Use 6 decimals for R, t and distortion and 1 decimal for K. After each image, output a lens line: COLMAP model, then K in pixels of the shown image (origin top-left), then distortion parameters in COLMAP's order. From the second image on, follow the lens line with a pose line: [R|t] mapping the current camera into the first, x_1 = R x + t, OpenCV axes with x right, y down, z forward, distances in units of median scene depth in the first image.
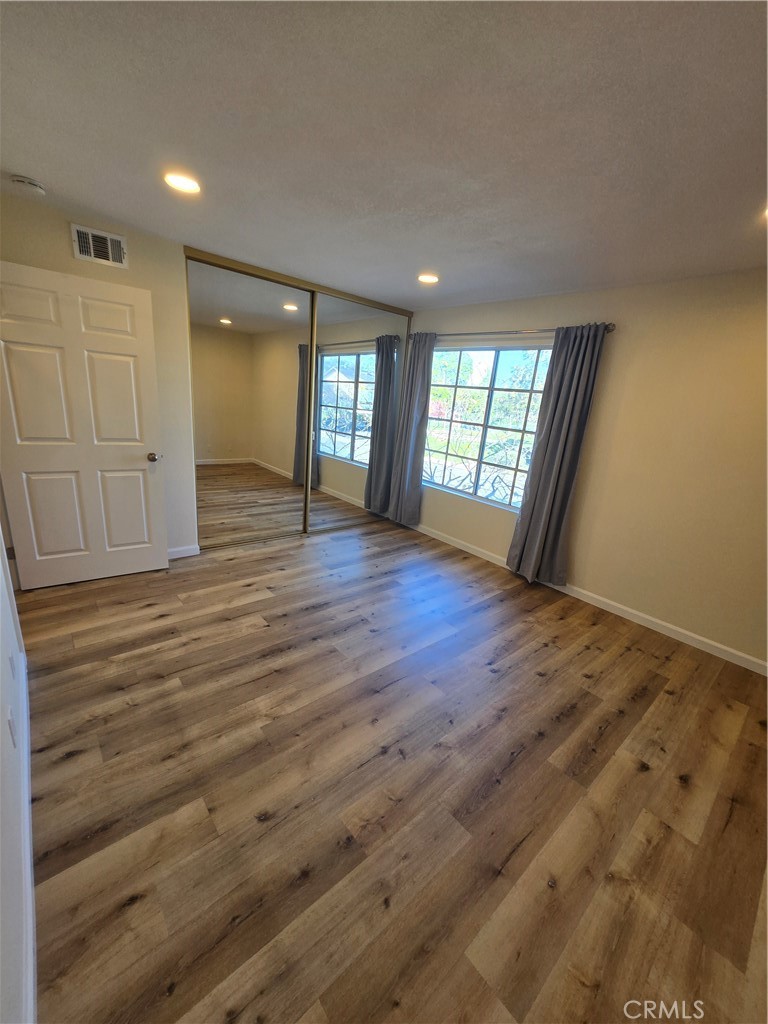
lens RADIAL K [[402.7, 0, 374.4], [0, 402.7, 517.3], [0, 0, 1]] dist [0.000210, 0.000028]
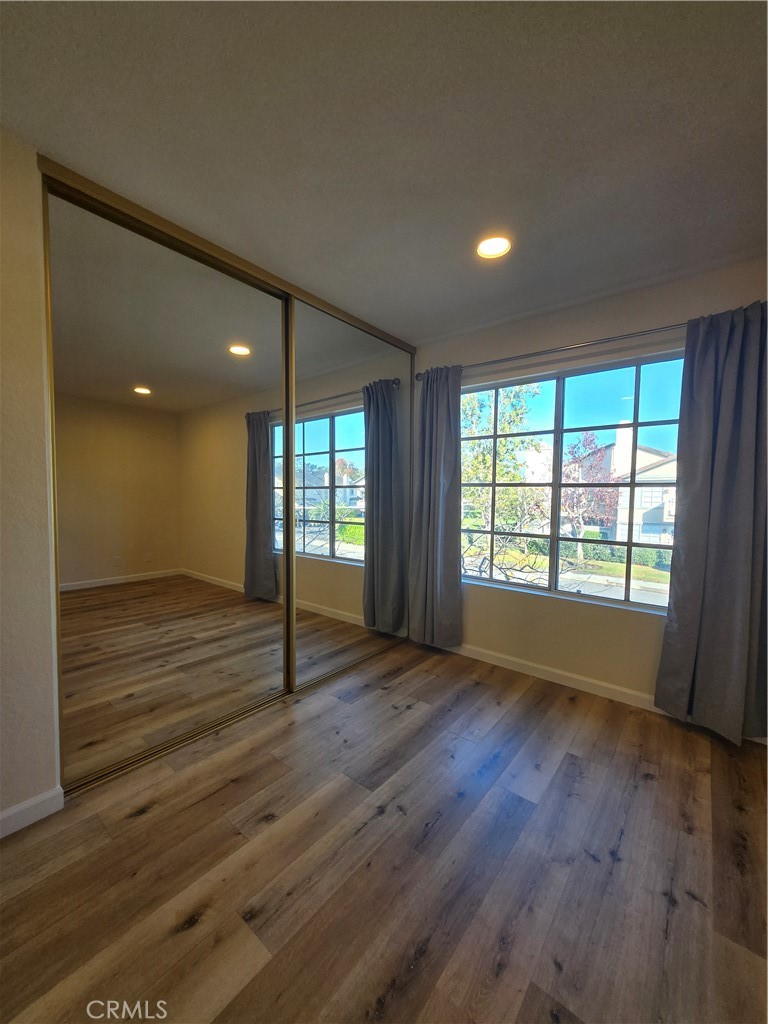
lens RADIAL K [[400.8, 0, 378.8], [0, 400.8, 516.9], [0, 0, 1]] dist [-0.000046, 0.000080]
pose [[0.980277, -0.082481, 0.179595, -0.123685], [0.121206, 0.968687, -0.216691, -0.059713], [-0.156099, 0.234185, 0.959578, 0.368793]]
